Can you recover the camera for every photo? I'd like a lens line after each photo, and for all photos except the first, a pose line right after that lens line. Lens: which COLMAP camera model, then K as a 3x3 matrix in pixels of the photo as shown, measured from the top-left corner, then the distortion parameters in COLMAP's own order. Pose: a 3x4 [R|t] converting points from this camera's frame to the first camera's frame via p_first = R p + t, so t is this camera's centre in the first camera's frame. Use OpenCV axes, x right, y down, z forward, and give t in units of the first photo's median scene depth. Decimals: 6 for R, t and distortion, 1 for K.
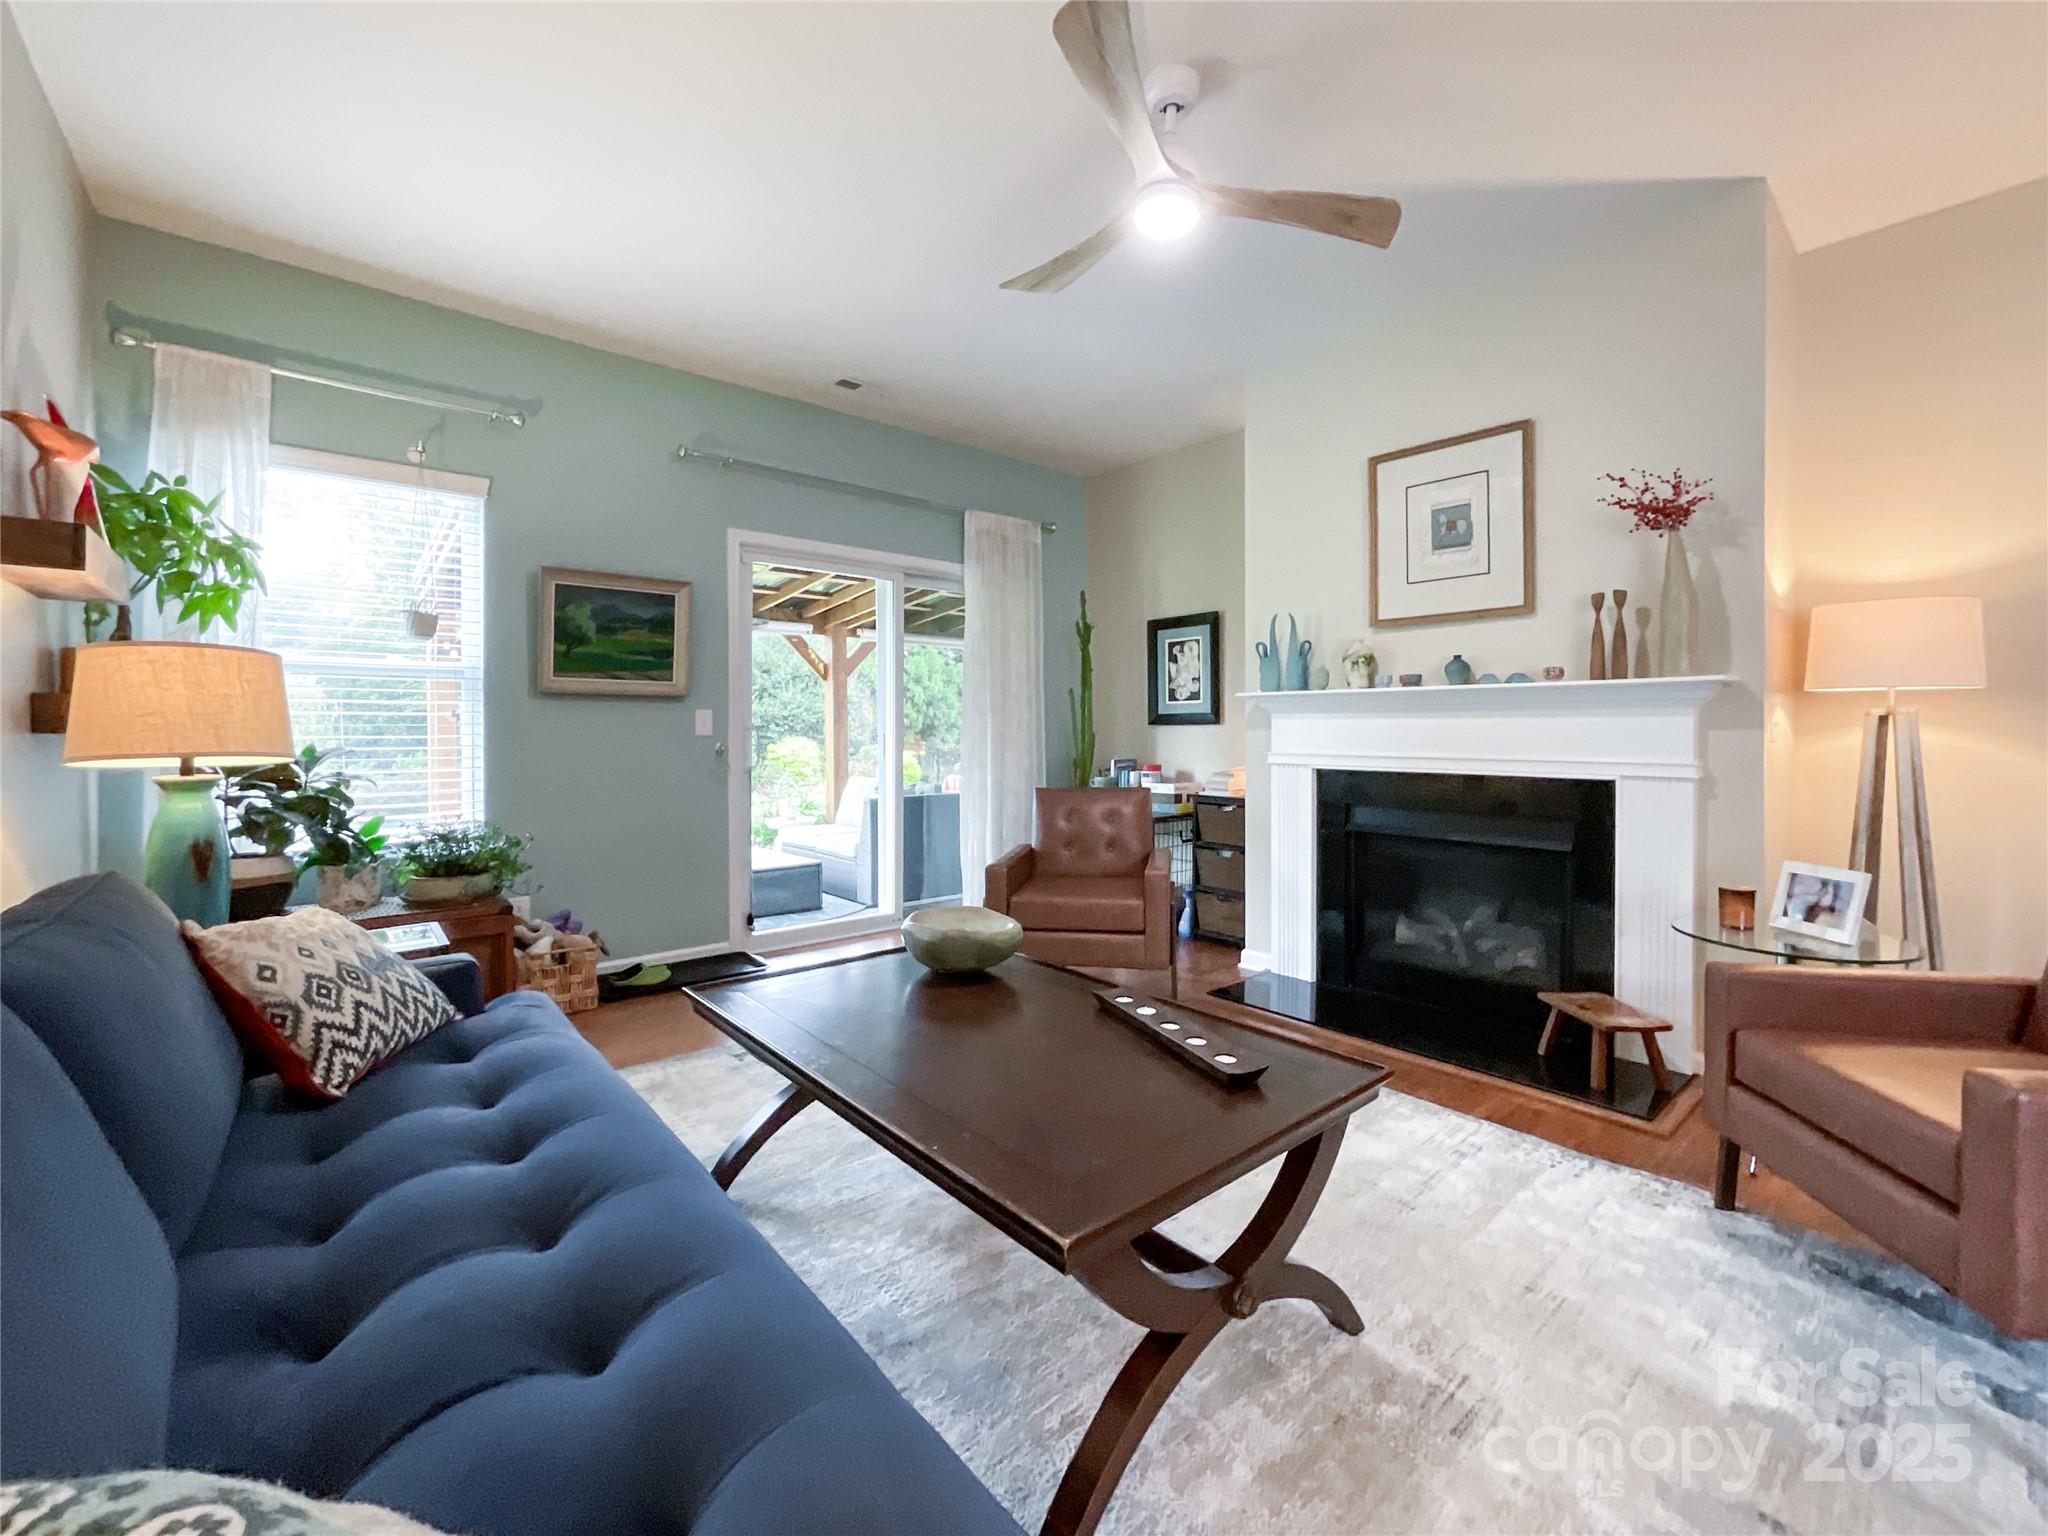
lens RADIAL K [[841.8, 0, 1019.6], [0, 841.8, 713.7], [0, 0, 1]] dist [-0.016280, 0.000034]
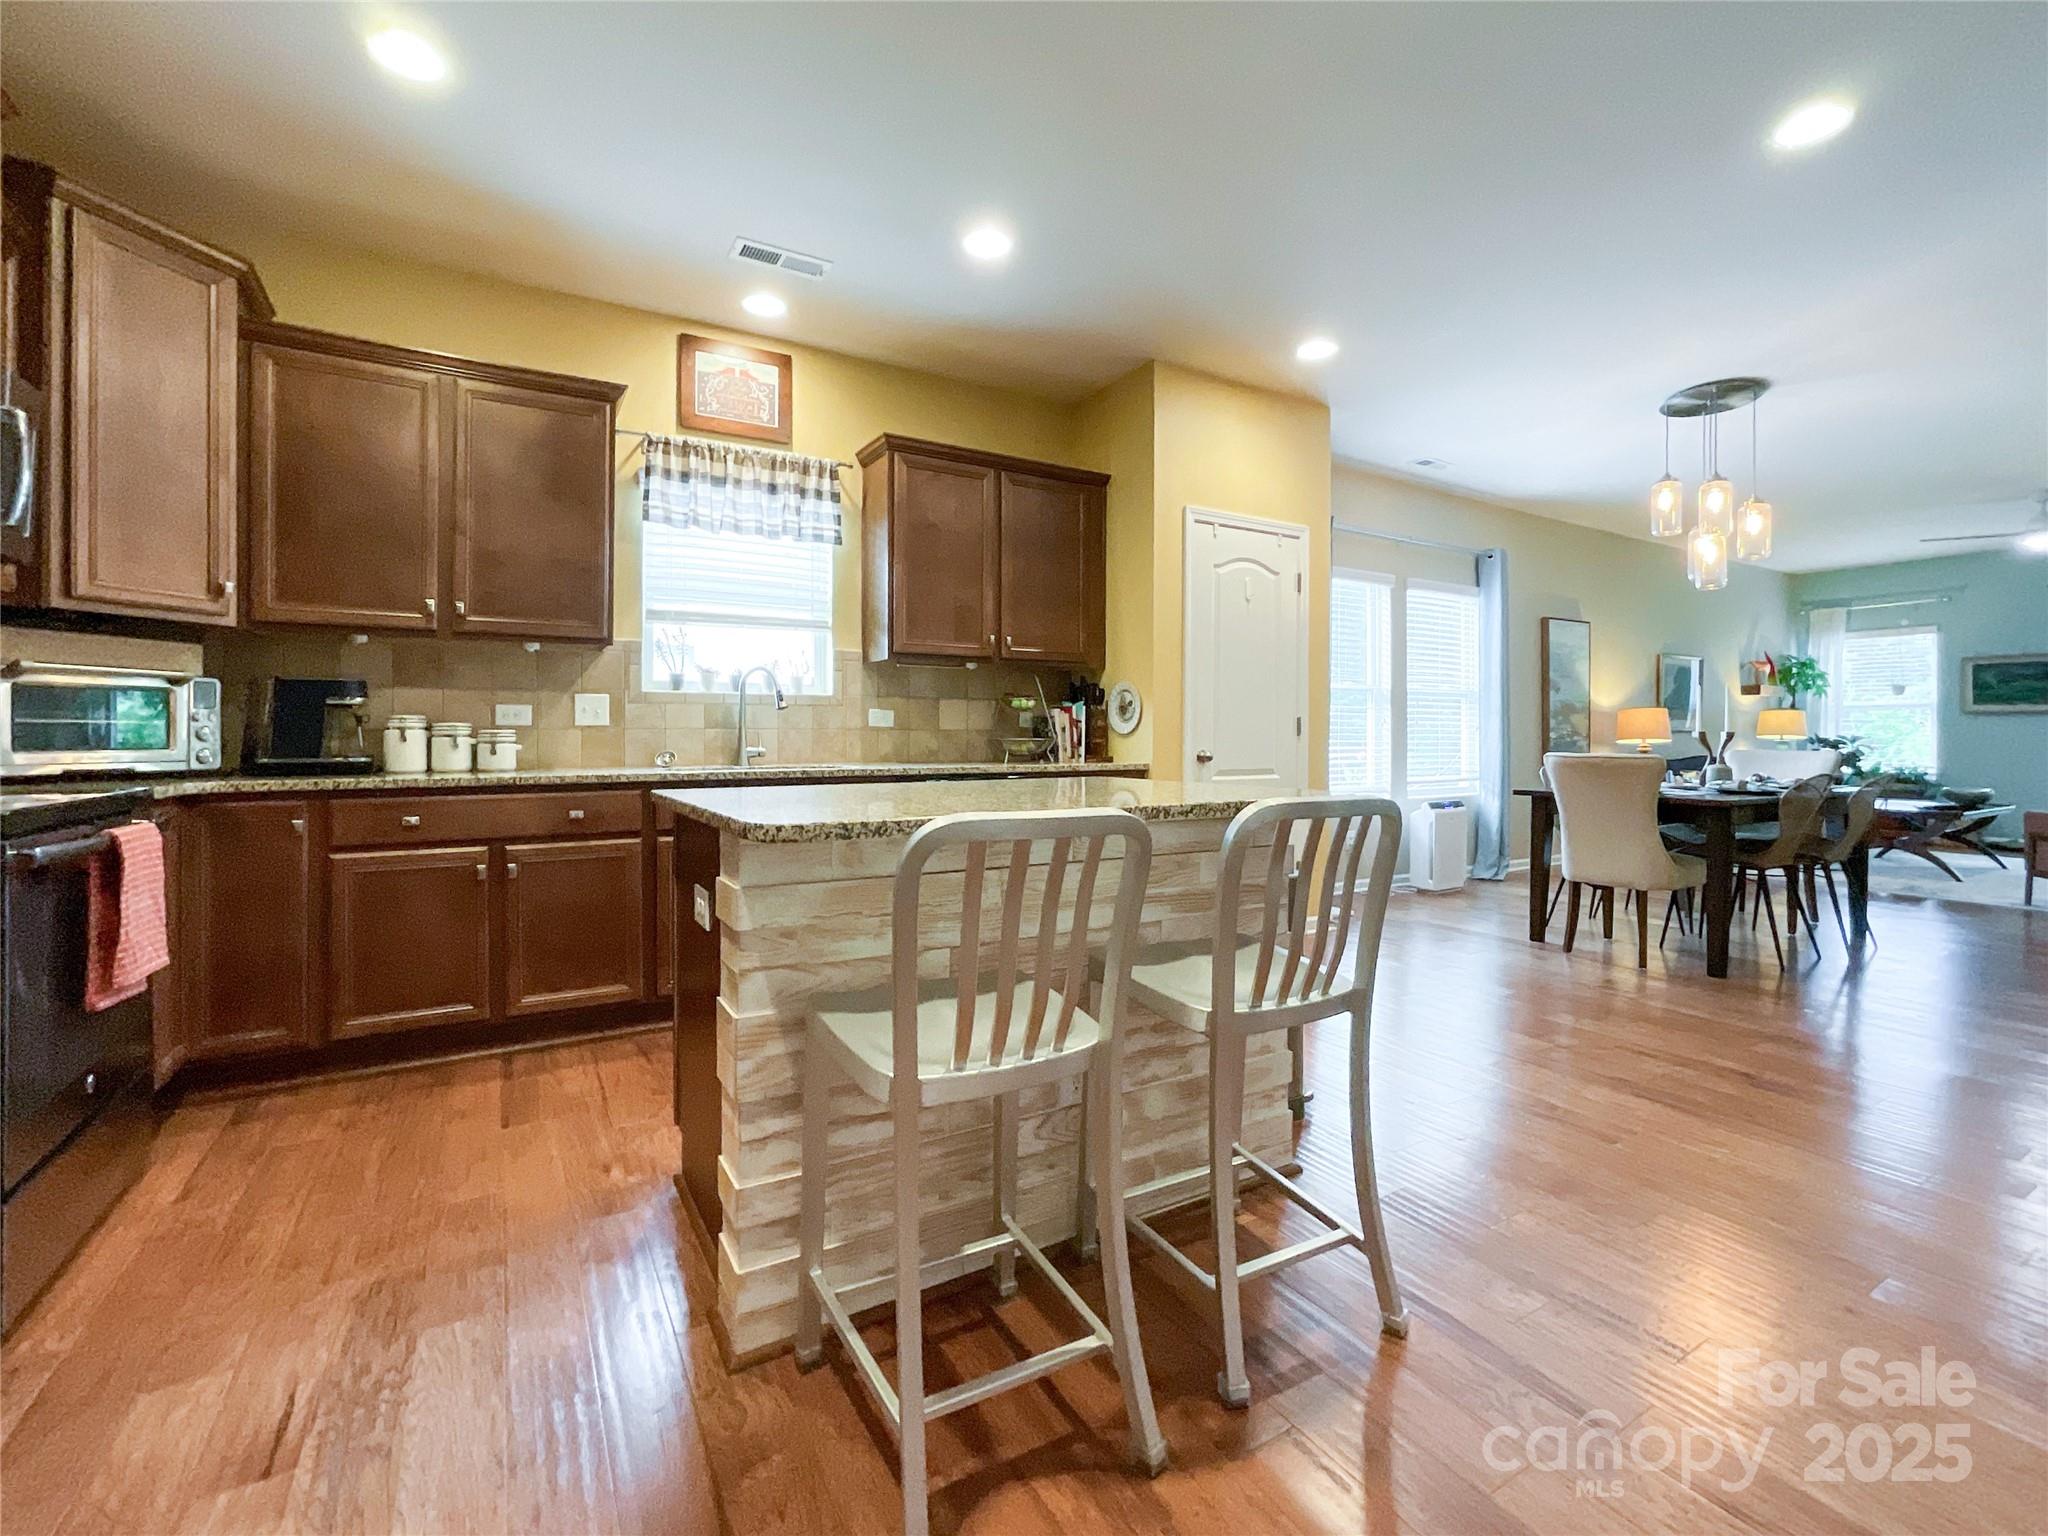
lens RADIAL K [[898.1, 0, 1017.8], [0, 898.1, 736.5], [0, 0, 1]] dist [-0.035750, 0.018483]
pose [[-0.165842, 0.000577, -0.986152, 2.452933], [0.016553, 0.999861, -0.002198, 0.002817], [0.986013, -0.016688, -0.165828, -1.276038]]
